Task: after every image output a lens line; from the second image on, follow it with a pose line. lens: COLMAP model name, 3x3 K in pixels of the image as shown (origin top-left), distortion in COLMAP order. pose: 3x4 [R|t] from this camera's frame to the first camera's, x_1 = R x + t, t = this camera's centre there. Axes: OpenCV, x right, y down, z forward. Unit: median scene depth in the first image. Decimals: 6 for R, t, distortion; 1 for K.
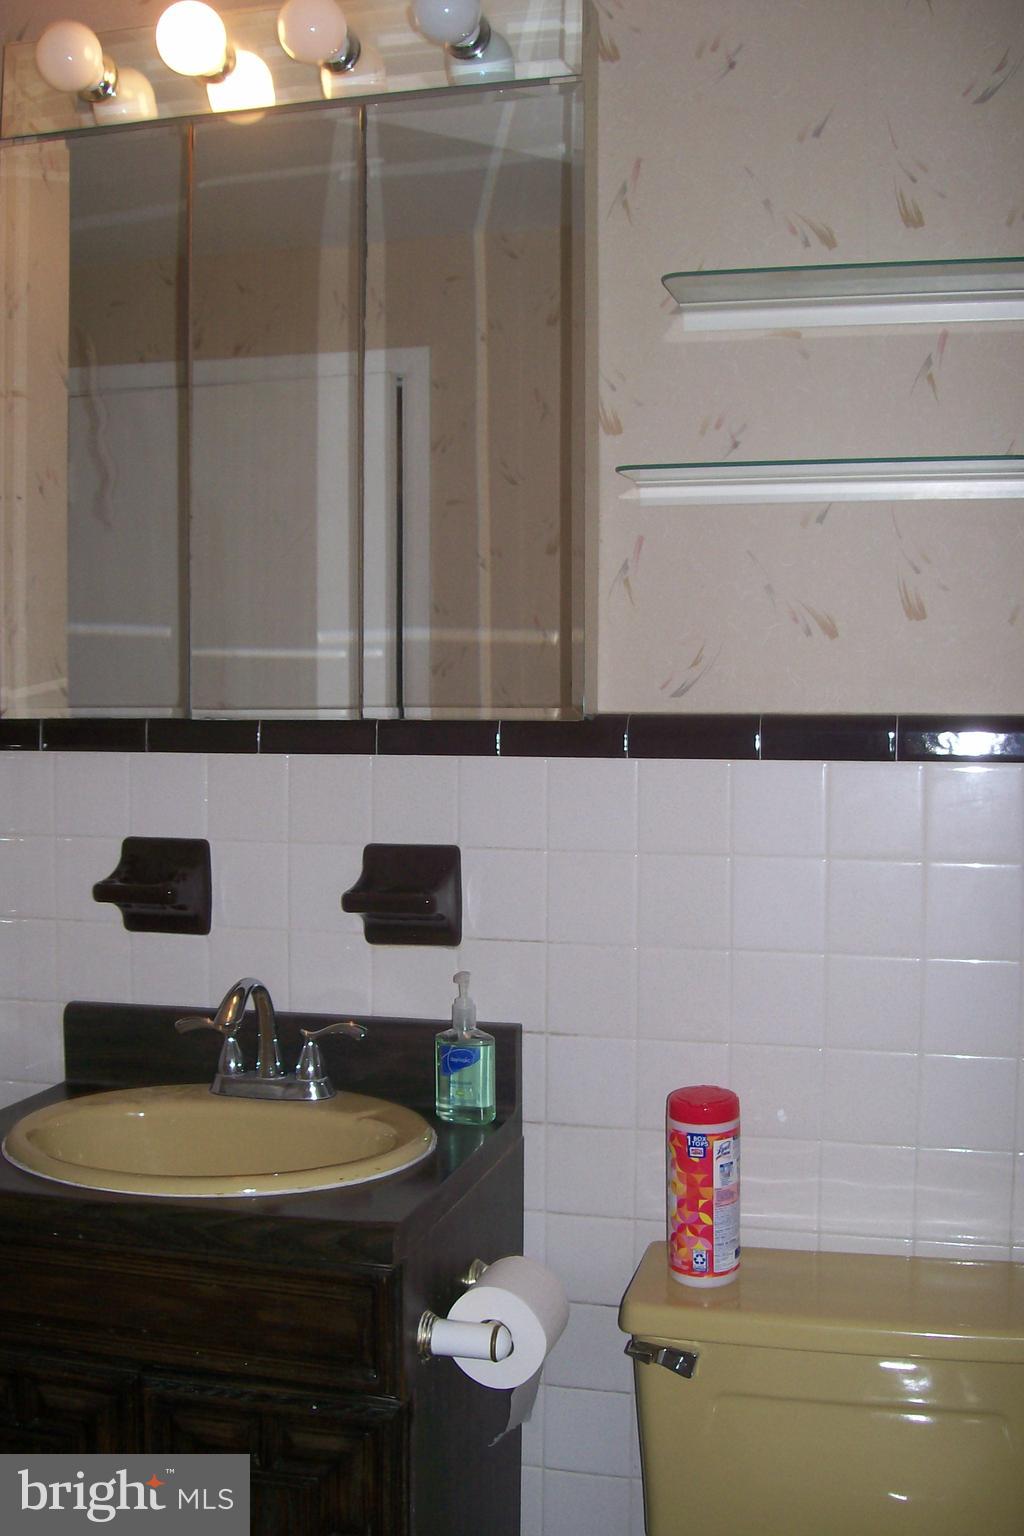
lens RADIAL K [[1645.2, 0, 512.0], [0, 1645.2, 768.0], [0, 0, 1]] dist [-0.187928, 0.138075]
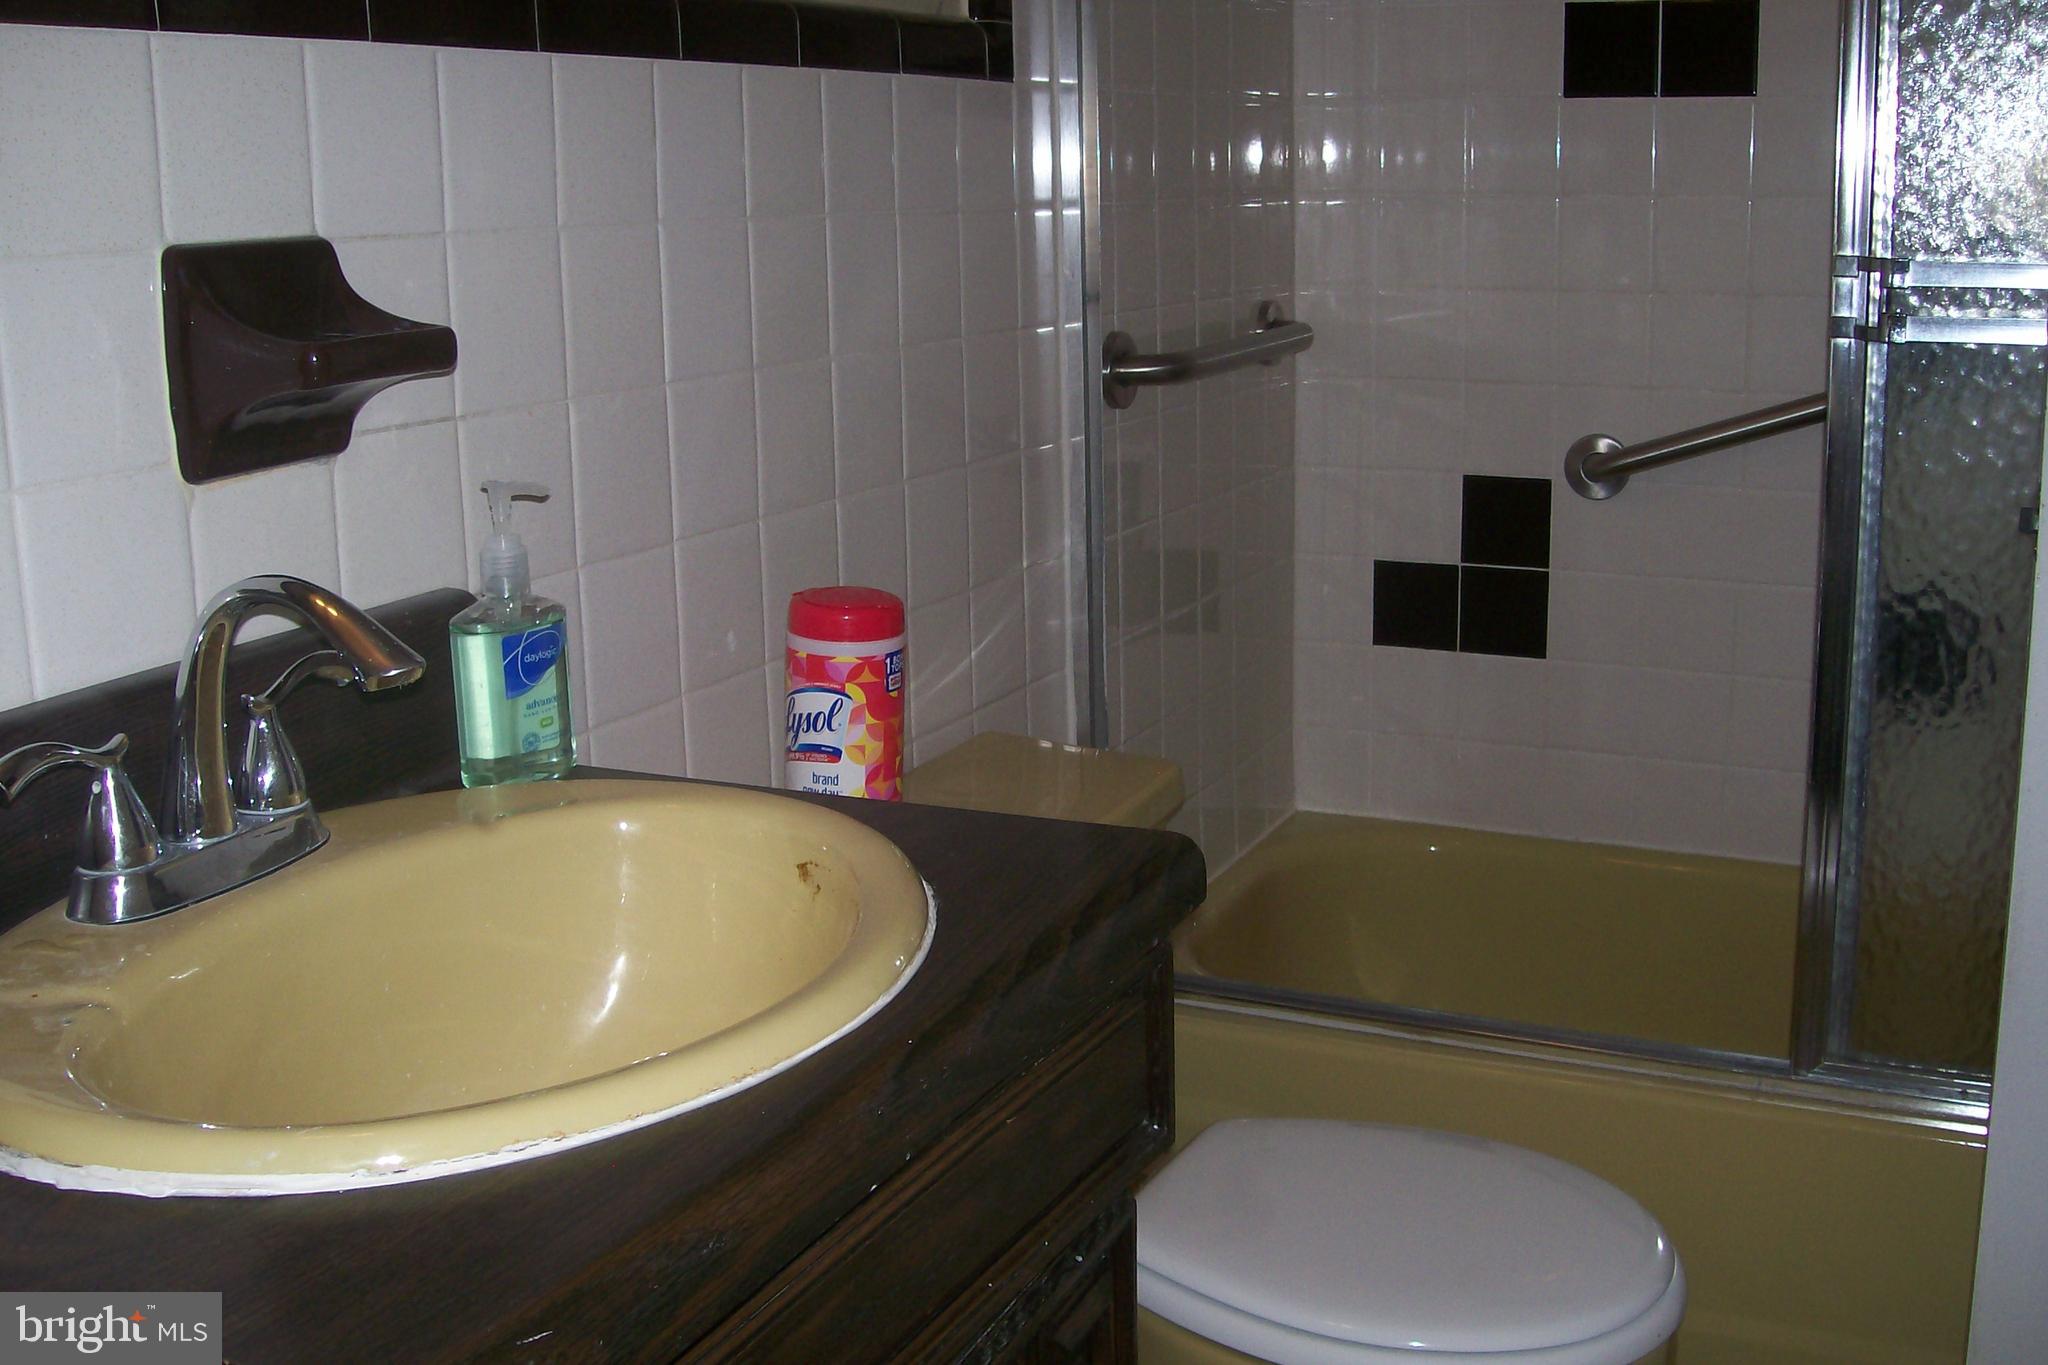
lens RADIAL K [[2193.6, 0, 1024.0], [0, 2193.6, 682.5], [0, 0, 1]] dist [-0.187928, 0.138075]
pose [[0.195899, -0.223777, 0.954750, -0.623568], [0.055465, 0.974585, 0.217045, 0.052238], [-0.979054, 0.010436, 0.203332, 0.716711]]
